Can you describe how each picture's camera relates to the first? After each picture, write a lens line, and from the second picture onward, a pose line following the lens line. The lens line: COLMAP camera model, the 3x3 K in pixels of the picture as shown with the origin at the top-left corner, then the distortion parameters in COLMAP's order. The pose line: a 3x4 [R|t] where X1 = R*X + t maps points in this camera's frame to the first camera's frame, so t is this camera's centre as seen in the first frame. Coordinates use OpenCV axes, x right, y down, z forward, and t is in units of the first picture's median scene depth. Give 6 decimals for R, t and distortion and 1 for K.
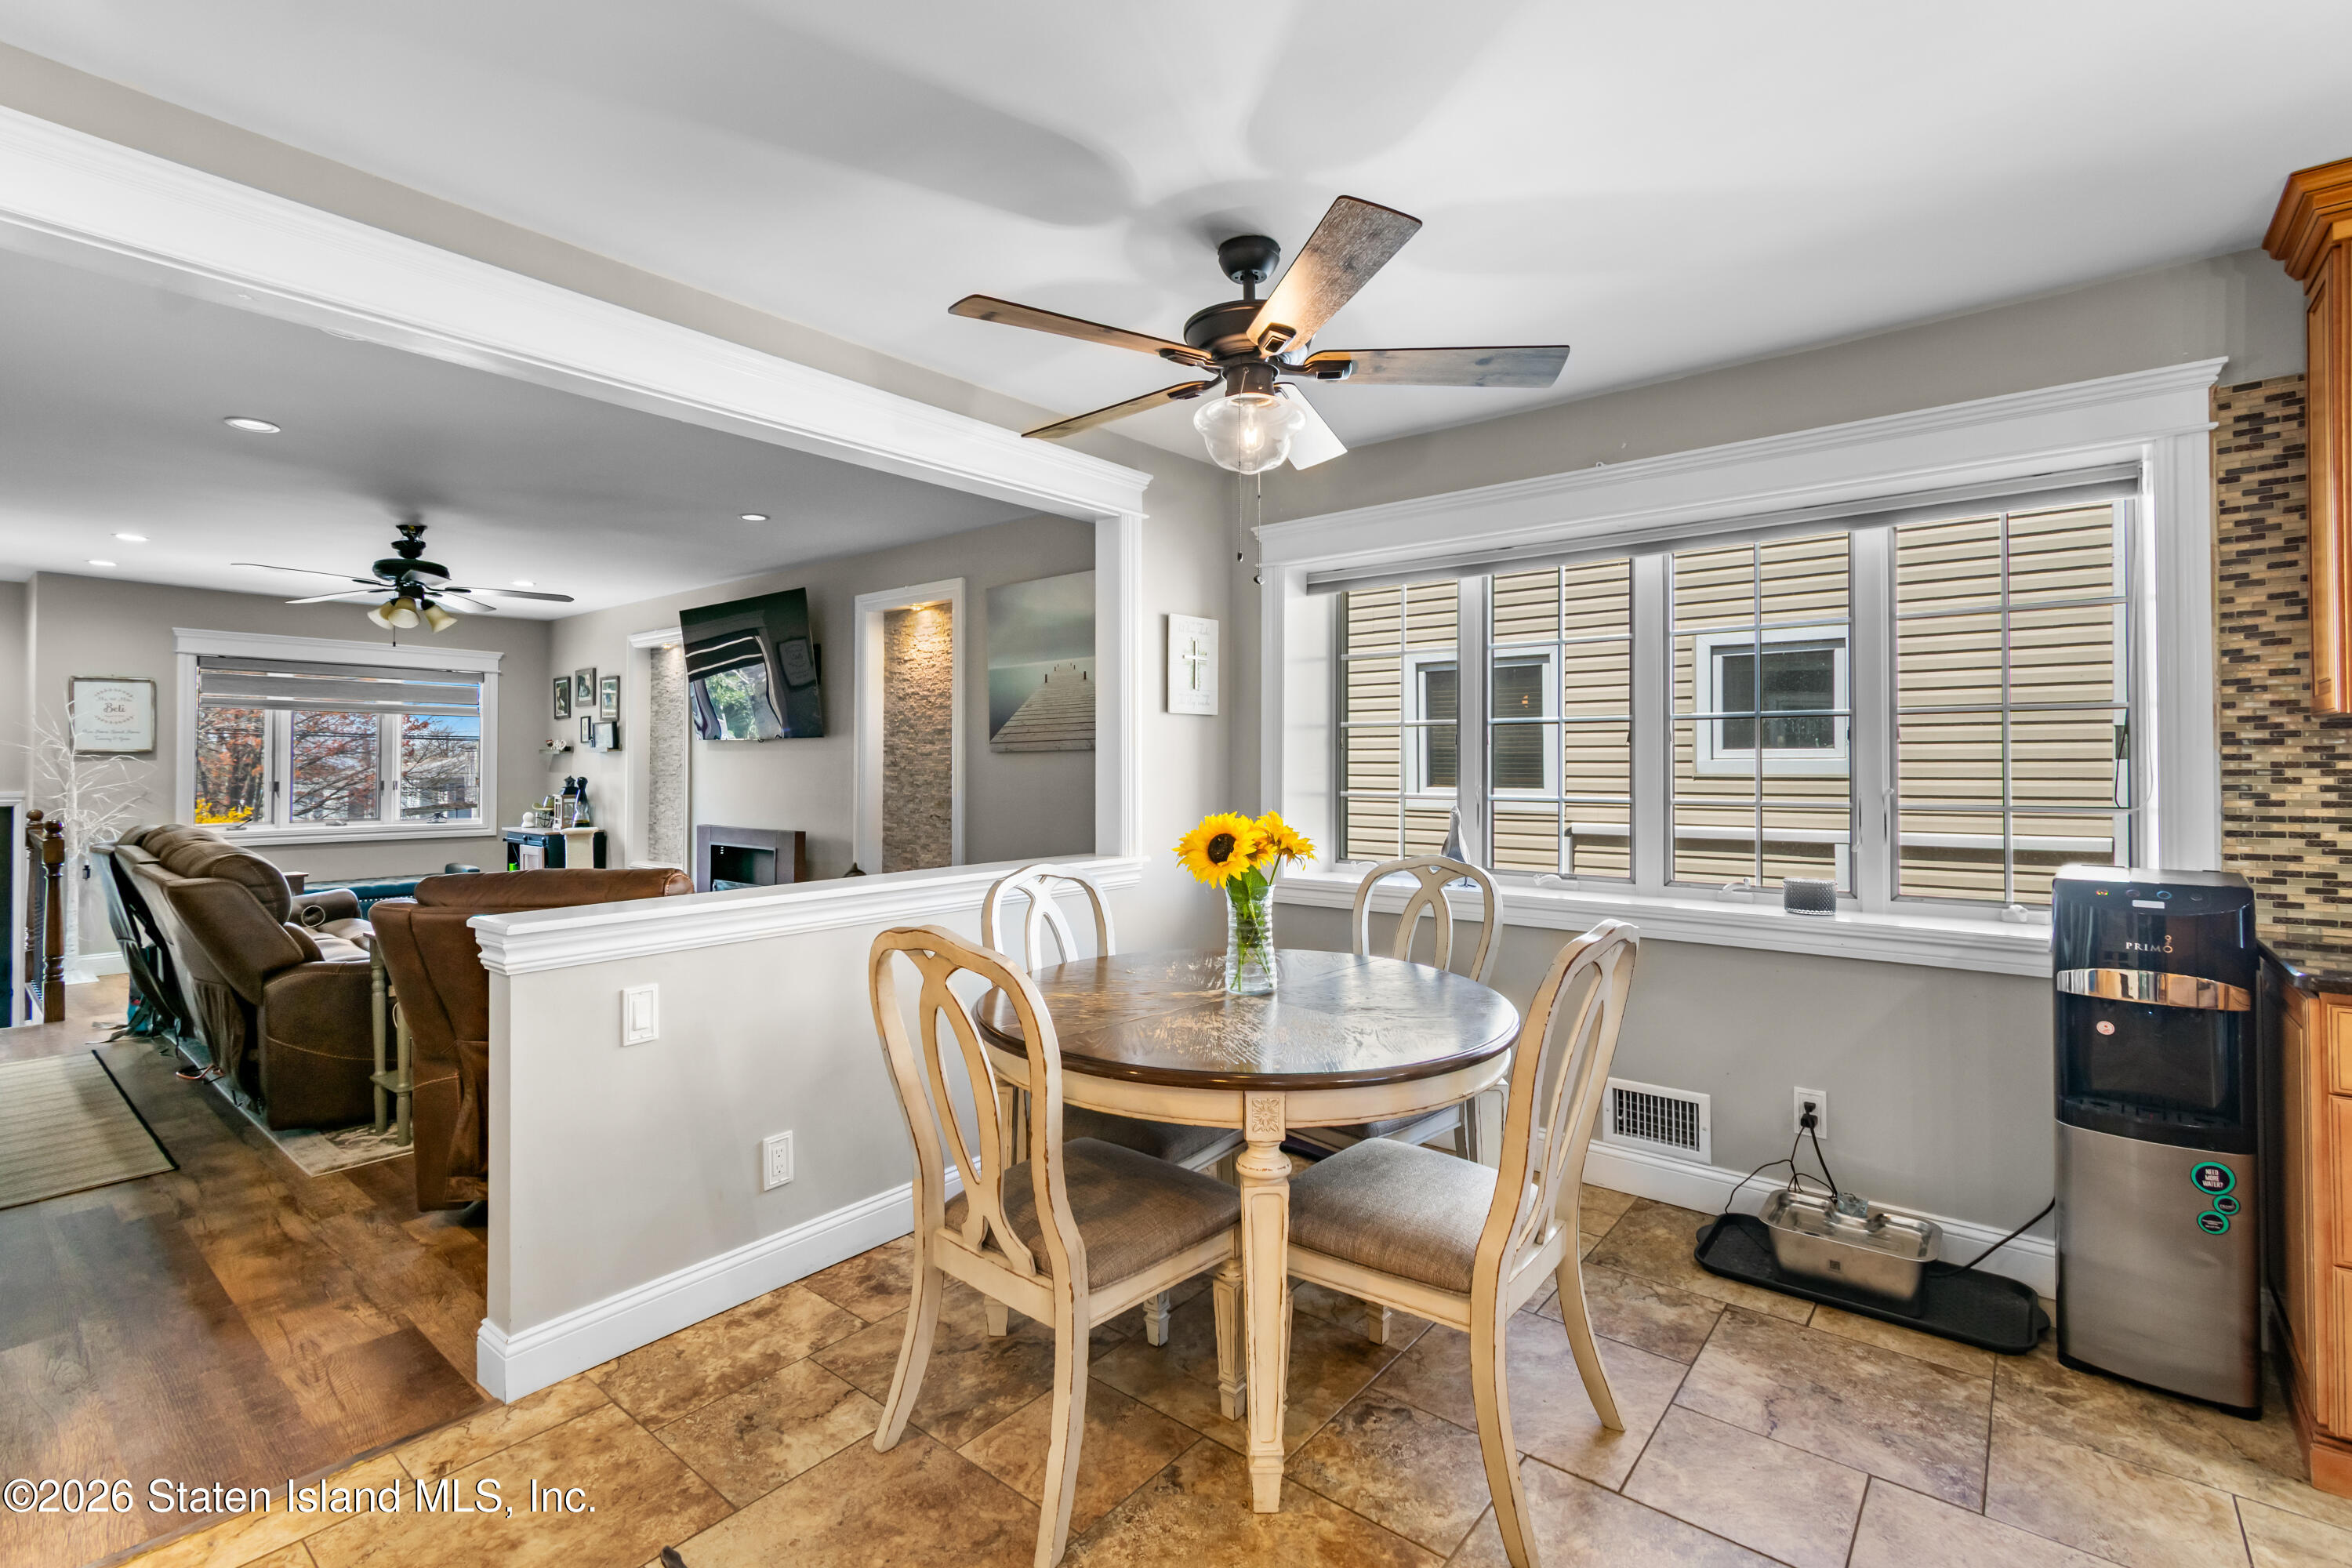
lens RADIAL K [[1044.1, 0, 1162.2], [0, 1044.1, 753.0], [0, 0, 1]] dist [0.004279, -0.001644]
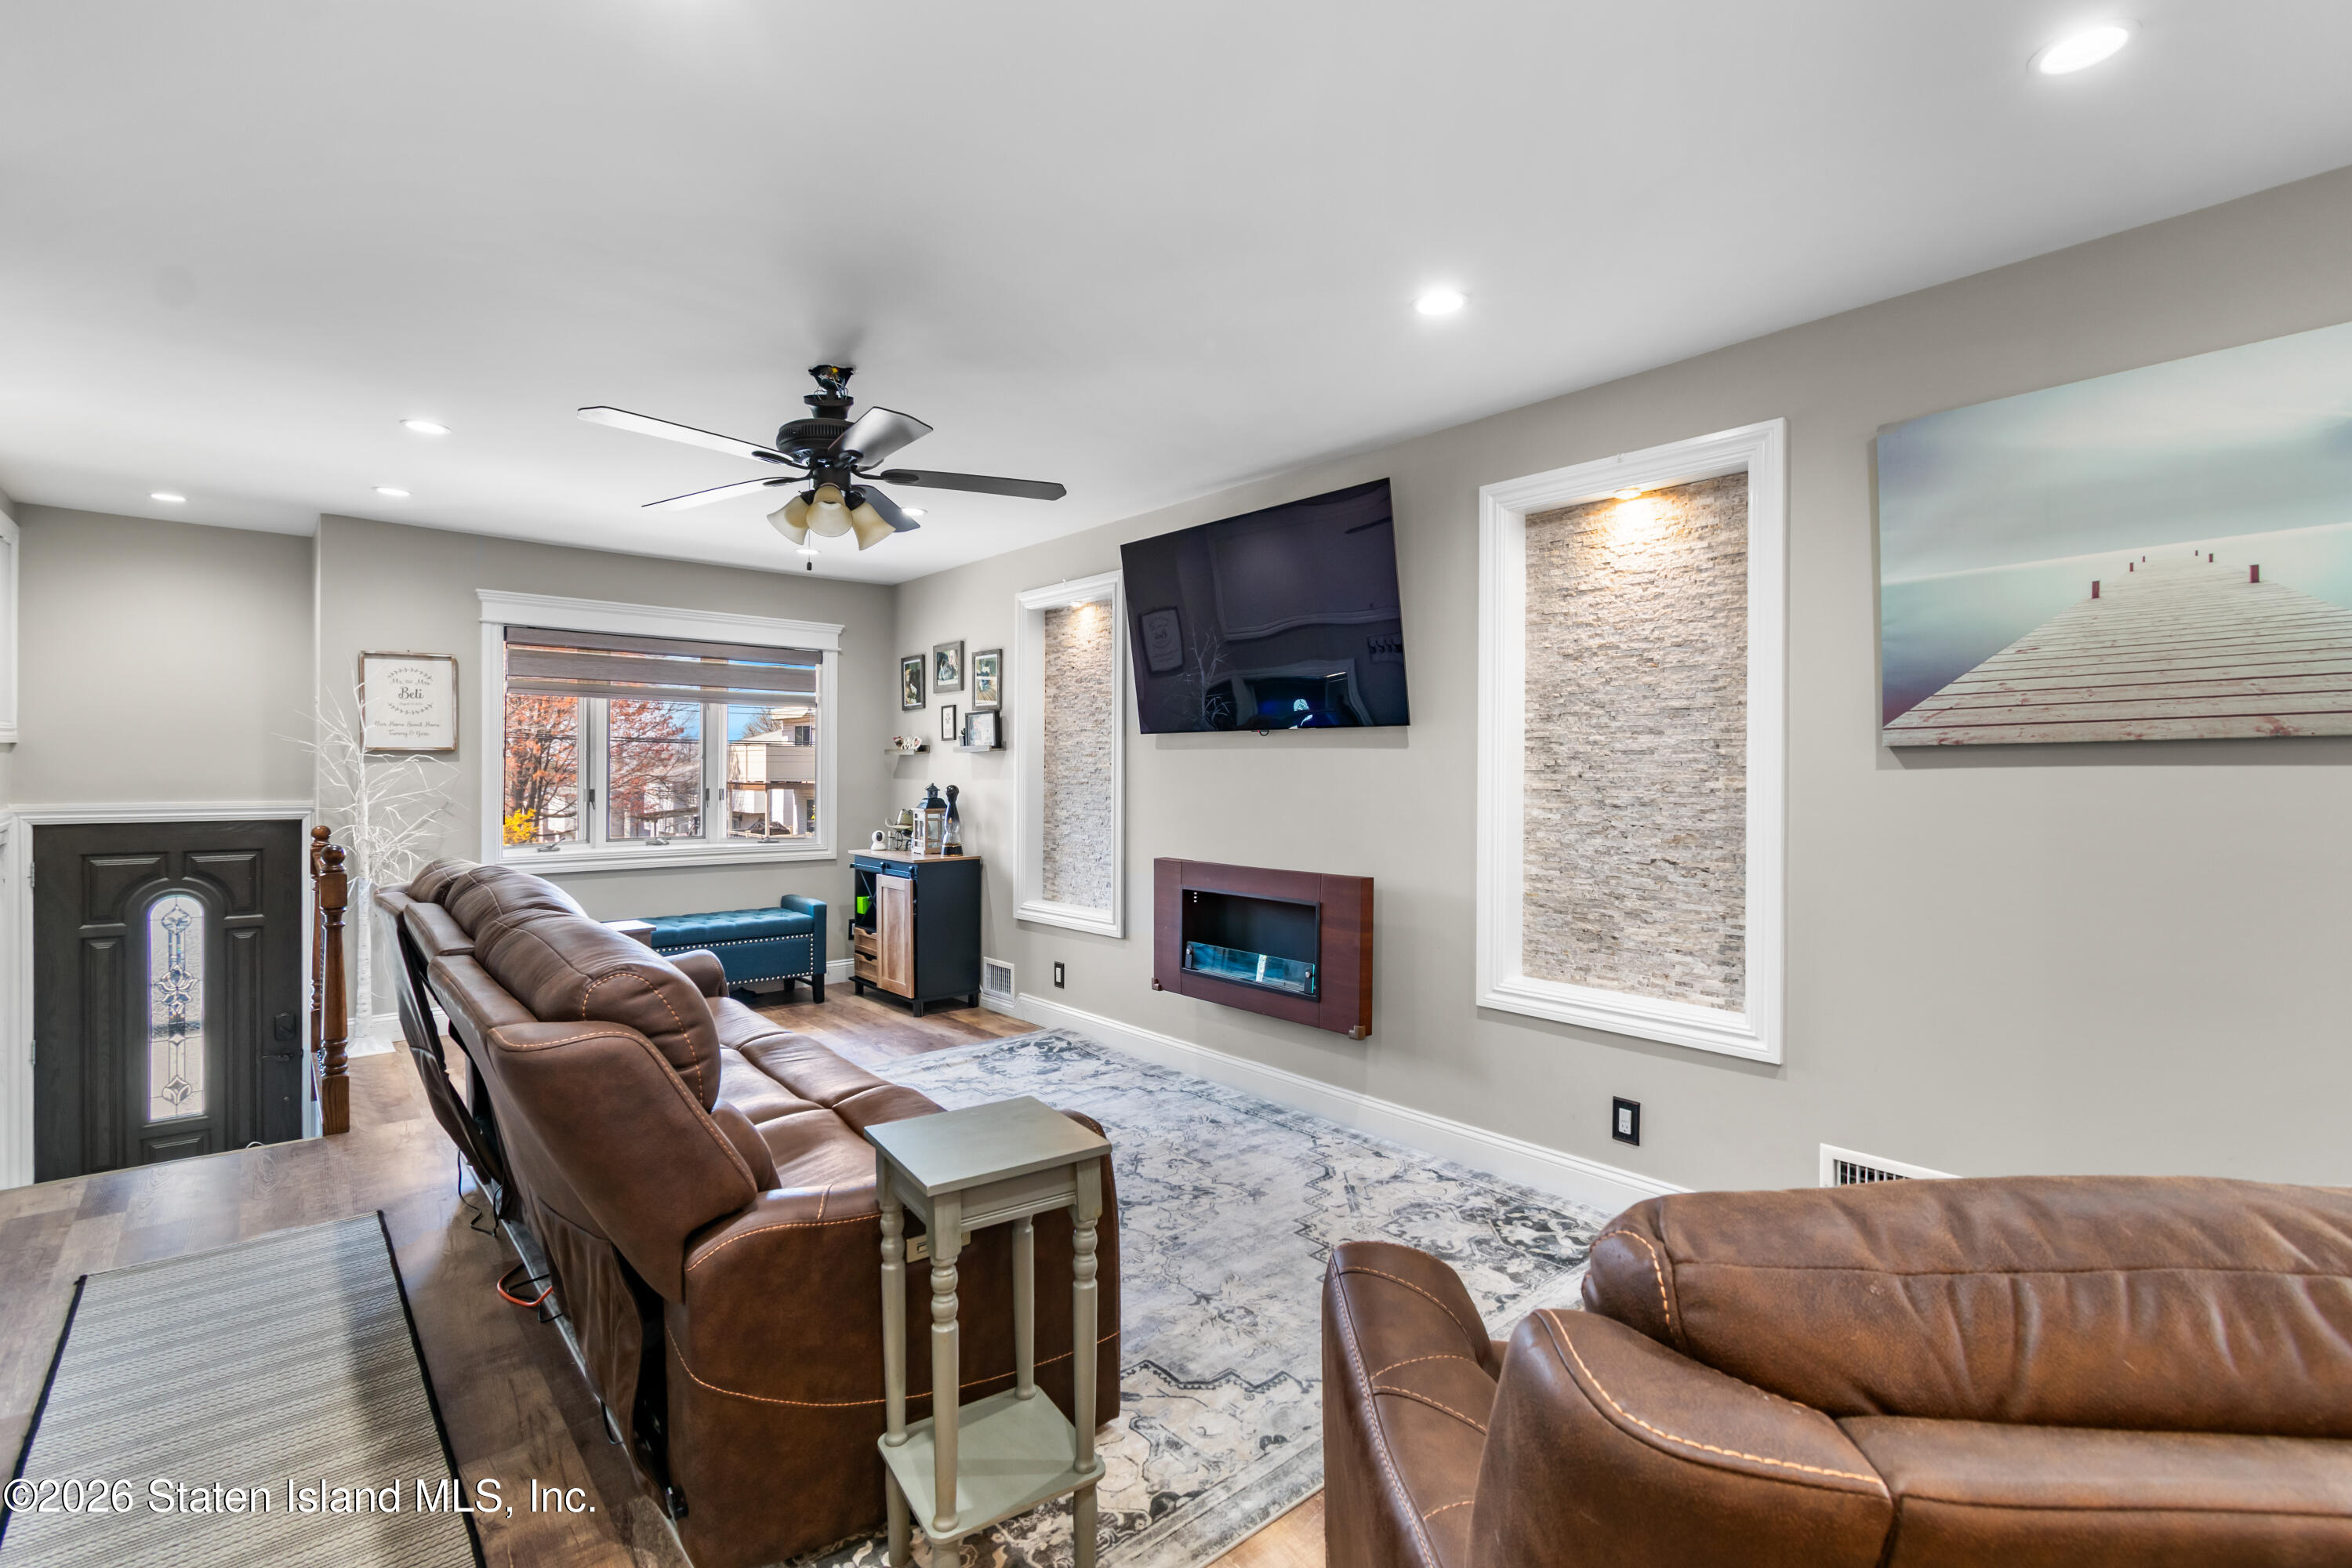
lens RADIAL K [[1044.1, 0, 1158.7], [0, 1044.1, 770.0], [0, 0, 1]] dist [0.004279, -0.001644]
pose [[0.985426, 0.003090, -0.170075, -0.327800], [-0.001320, 0.999944, 0.010516, 0.004473], [0.170098, -0.010138, 0.985375, 0.334987]]
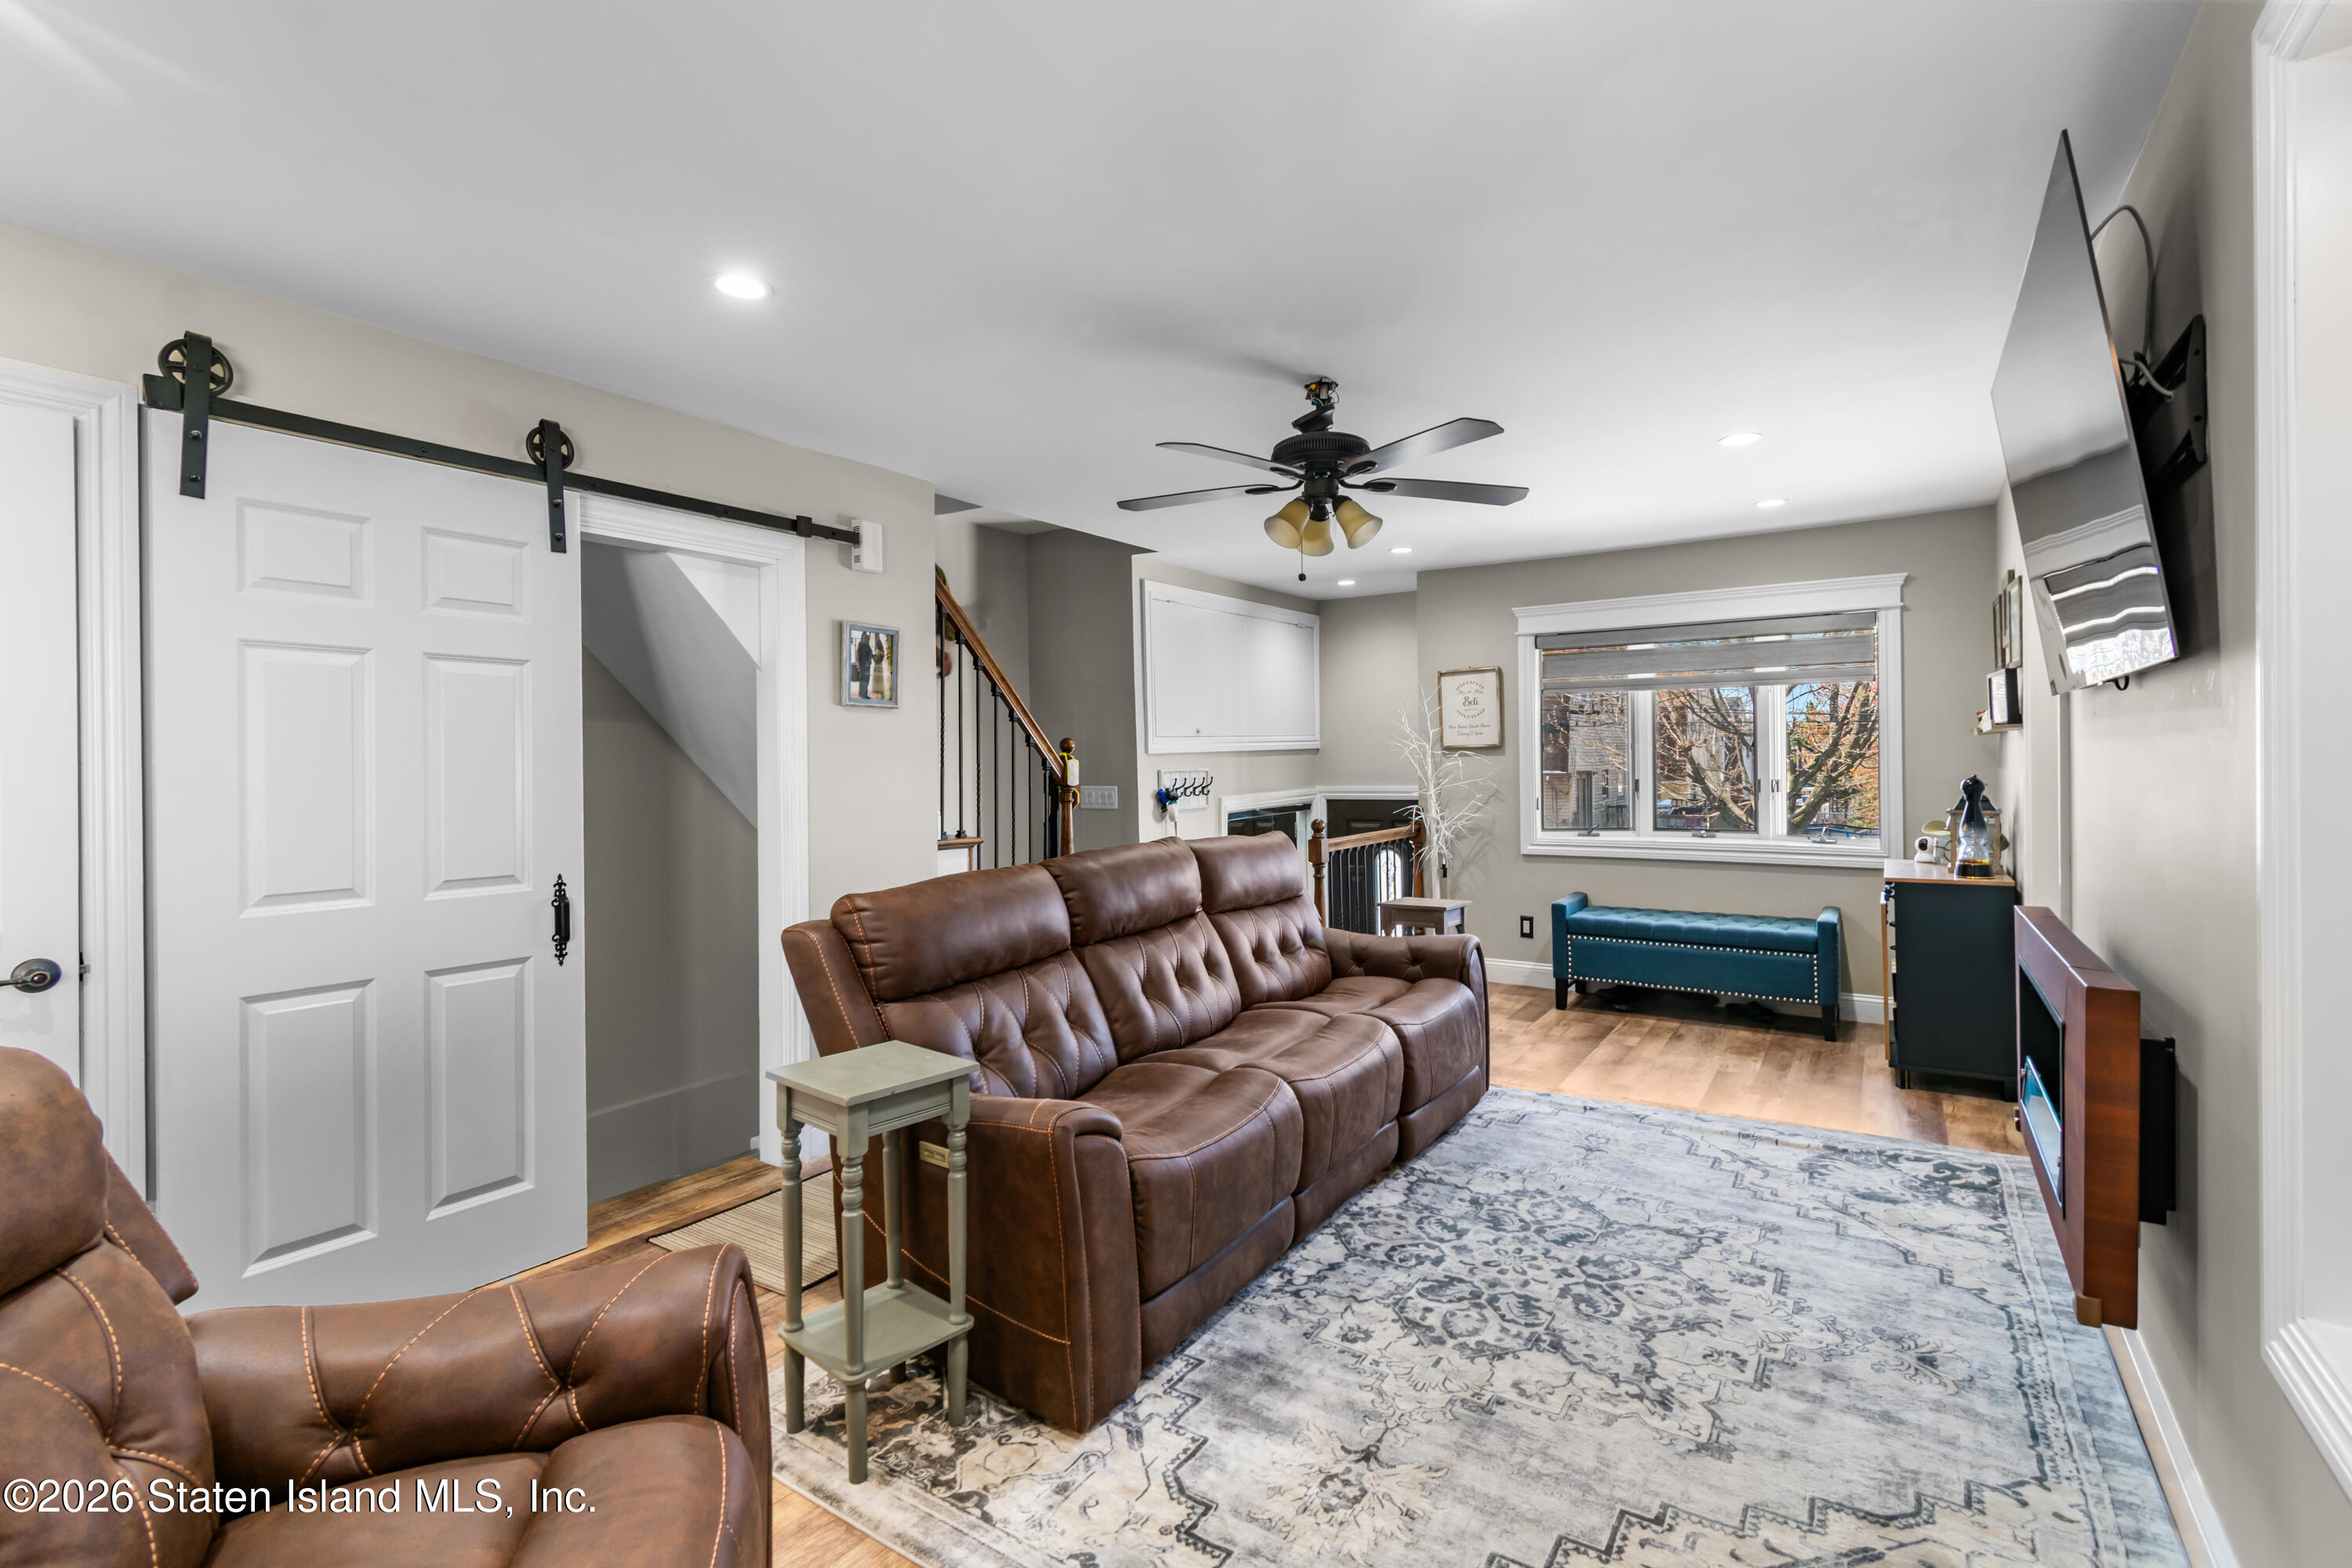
lens RADIAL K [[1044.1, 0, 1201.7], [0, 1044.1, 755.3], [0, 0, 1]] dist [0.004279, -0.001644]
pose [[0.113636, -0.010017, -0.993472, -0.079358], [0.025520, 0.999649, -0.007160, 0.006507], [0.993195, -0.024539, 0.113852, 0.649239]]
